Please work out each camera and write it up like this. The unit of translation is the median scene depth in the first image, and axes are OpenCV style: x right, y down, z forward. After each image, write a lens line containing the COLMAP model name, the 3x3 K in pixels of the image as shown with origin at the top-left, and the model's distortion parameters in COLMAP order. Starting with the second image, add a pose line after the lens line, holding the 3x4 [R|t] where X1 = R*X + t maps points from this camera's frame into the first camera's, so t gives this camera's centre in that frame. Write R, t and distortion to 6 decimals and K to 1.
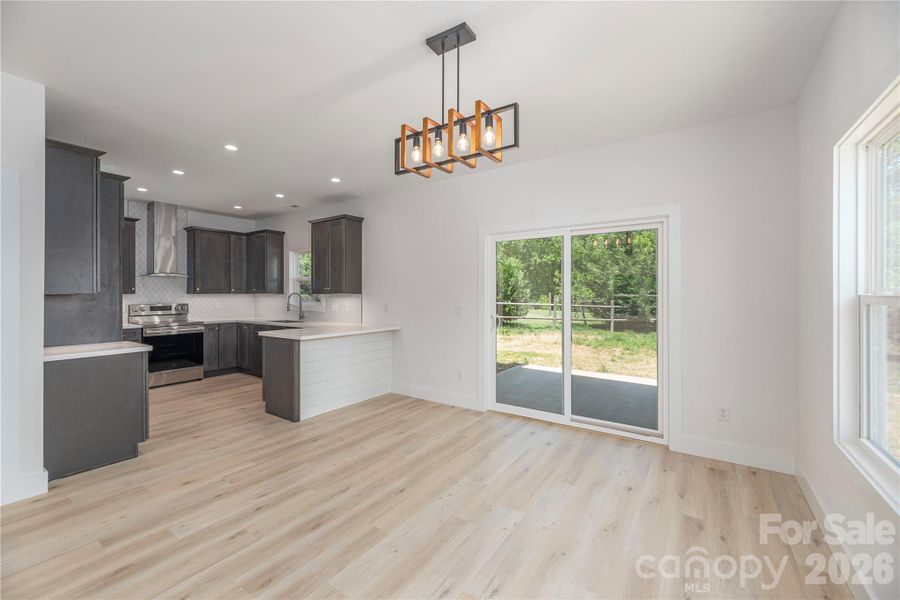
lens RADIAL K [[367.7, 0, 453.4], [0, 367.7, 295.5], [0, 0, 1]] dist [-0.002278, -0.000834]
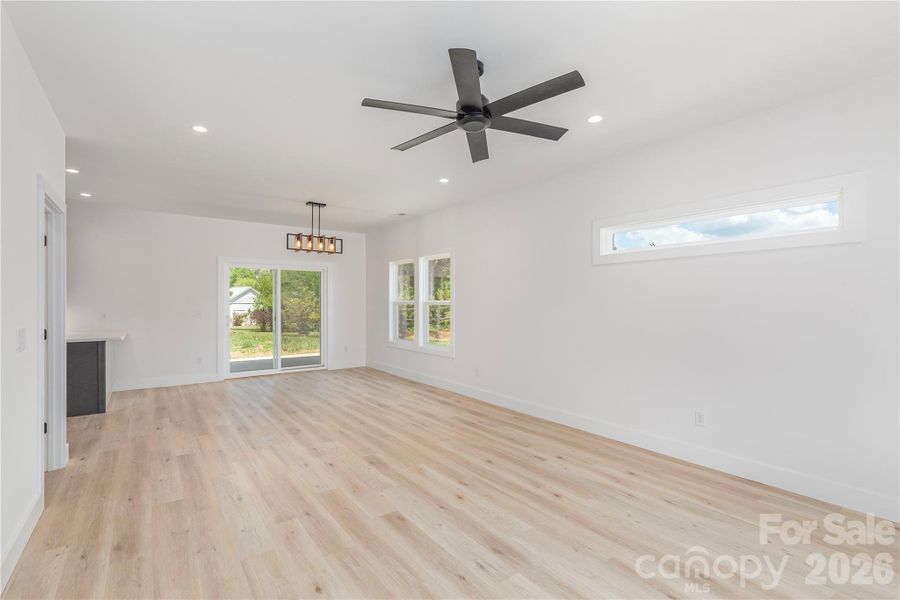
lens RADIAL K [[387.2, 0, 445.5], [0, 387.2, 303.3], [0, 0, 1]] dist [-0.001267, -0.000244]
pose [[0.337744, -0.004698, 0.941226, -1.455361], [0.003299, 0.999987, 0.003808, -0.000681], [-0.941232, 0.001819, 0.337755, -0.509724]]
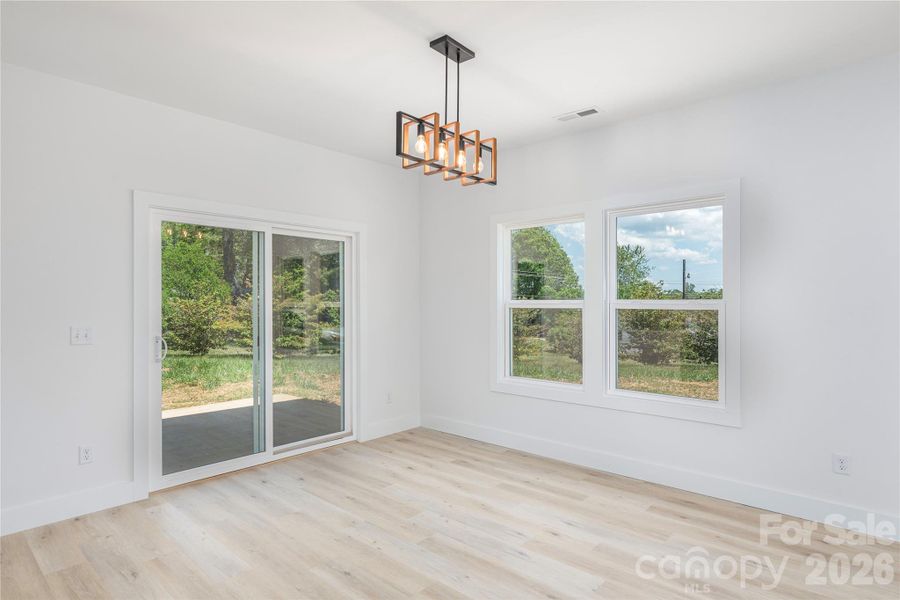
lens RADIAL K [[474.3, 0, 455.2], [0, 474.3, 307.6], [0, 0, 1]] dist [-0.005825, -0.000679]
pose [[0.147277, -0.010822, 0.989036, -0.815402], [0.005383, 0.999934, 0.010139, -0.004707], [-0.989081, 0.003831, 0.147325, 0.509422]]
